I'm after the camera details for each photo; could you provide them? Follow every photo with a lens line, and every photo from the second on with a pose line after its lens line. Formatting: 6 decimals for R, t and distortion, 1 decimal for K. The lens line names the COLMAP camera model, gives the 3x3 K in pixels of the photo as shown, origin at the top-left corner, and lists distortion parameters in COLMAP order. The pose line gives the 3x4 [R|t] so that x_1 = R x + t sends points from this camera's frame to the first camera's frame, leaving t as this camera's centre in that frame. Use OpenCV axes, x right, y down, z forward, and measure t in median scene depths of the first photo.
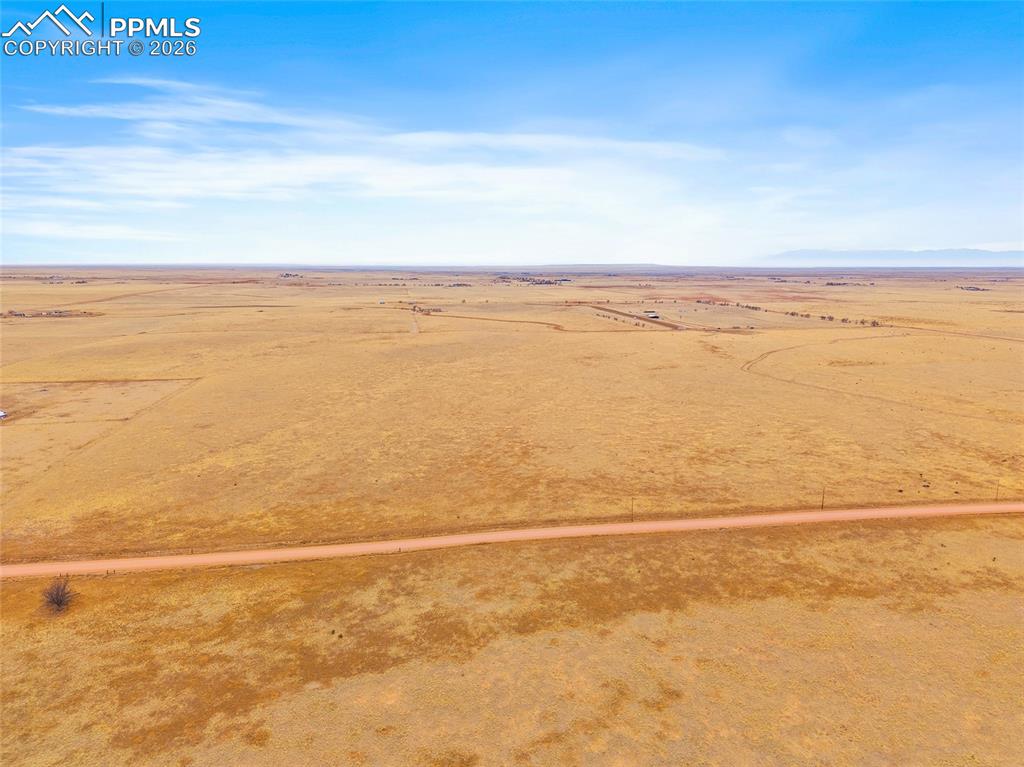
lens RADIAL K [[699.7, 0, 514.3], [0, 699.7, 348.6], [0, 0, 1]] dist [0.026693, -0.022544]
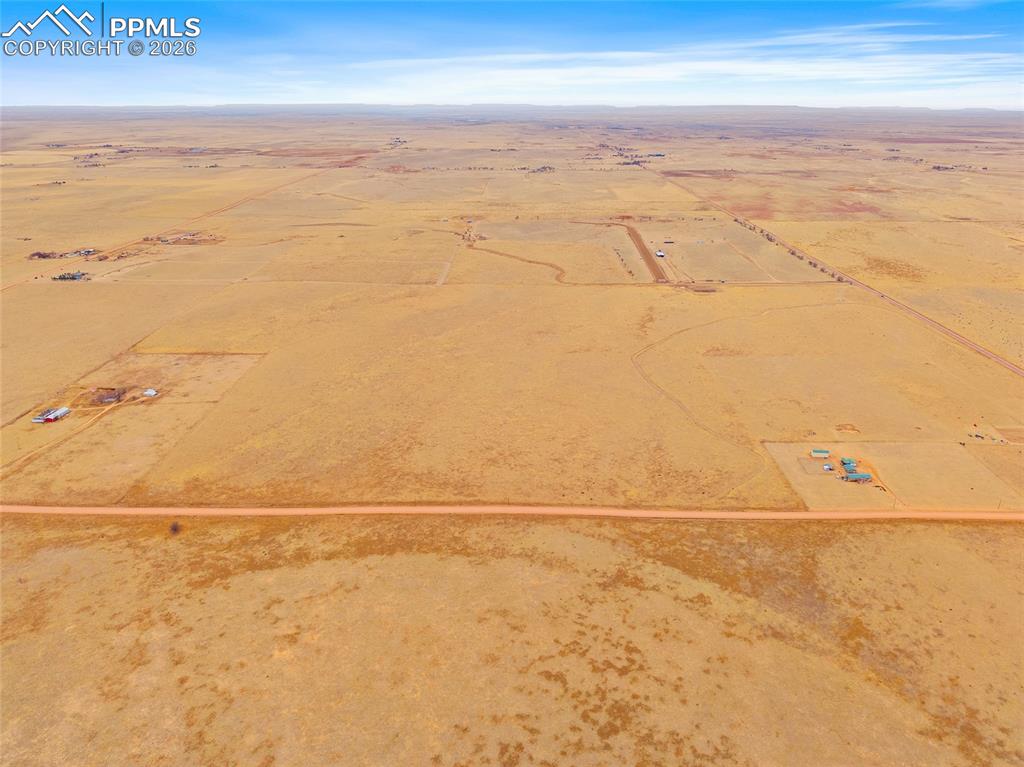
lens RADIAL K [[699.7, 0, 514.3], [0, 699.7, 348.6], [0, 0, 1]] dist [0.026693, -0.022544]
pose [[0.985416, 0.054678, -0.161138, 1.078432], [-0.018954, 0.976345, 0.215388, -0.961823], [0.169103, -0.209193, 0.963142, -1.292677]]
